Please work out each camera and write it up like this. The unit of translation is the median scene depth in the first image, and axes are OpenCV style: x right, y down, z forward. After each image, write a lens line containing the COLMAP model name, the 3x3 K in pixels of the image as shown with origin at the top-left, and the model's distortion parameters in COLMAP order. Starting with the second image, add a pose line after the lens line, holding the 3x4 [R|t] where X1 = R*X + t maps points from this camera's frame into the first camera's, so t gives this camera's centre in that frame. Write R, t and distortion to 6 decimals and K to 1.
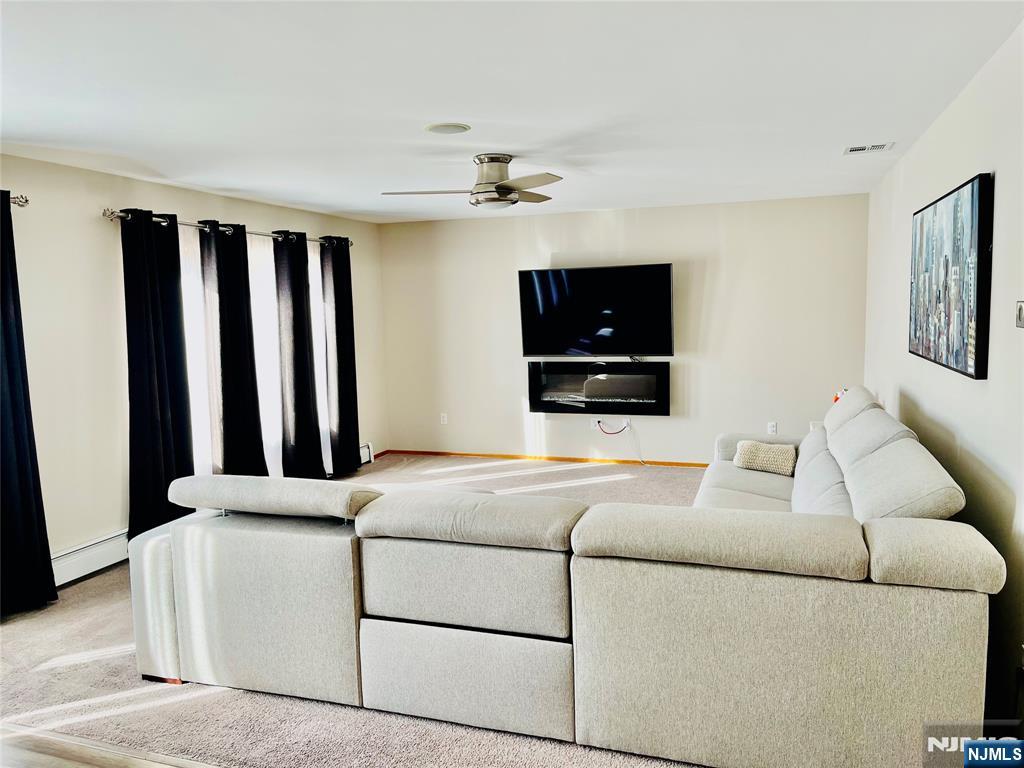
lens RADIAL K [[768.3, 0, 512.0], [0, 768.3, 384.0], [0, 0, 1]] dist [0.088880, -0.124091]
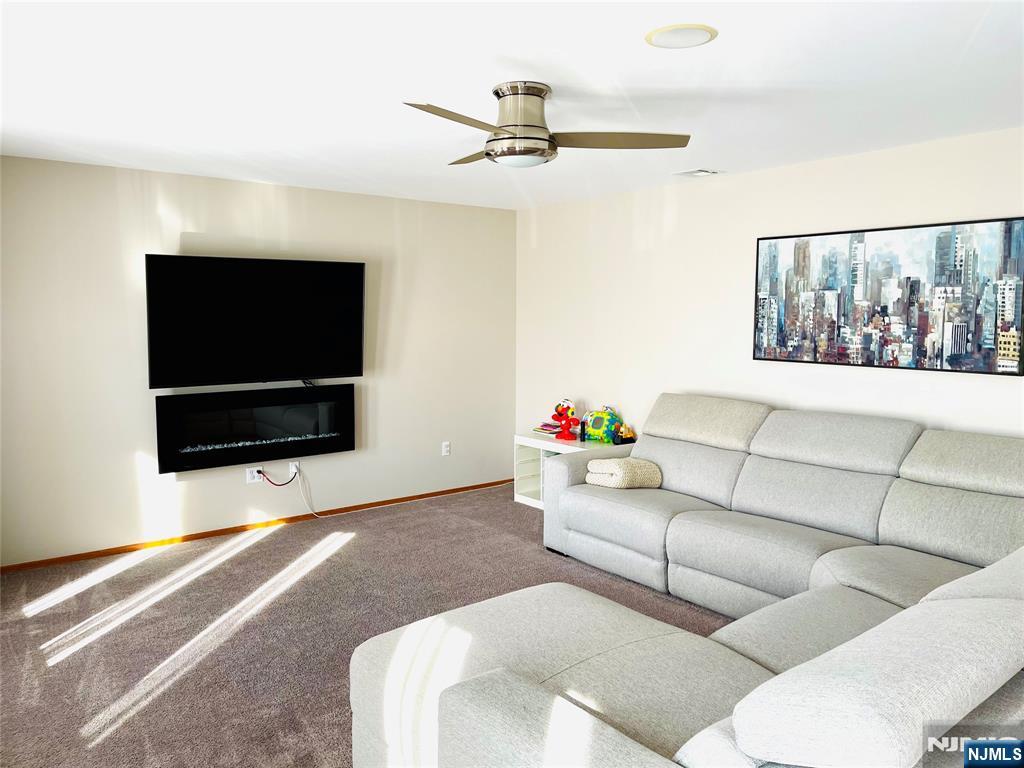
lens RADIAL K [[768.3, 0, 512.0], [0, 768.3, 384.0], [0, 0, 1]] dist [0.088880, -0.124091]
pose [[0.535325, -0.054445, 0.842890, -0.381470], [0.071283, 0.997272, 0.019144, -0.031460], [-0.841633, 0.049836, 0.537746, 0.412557]]
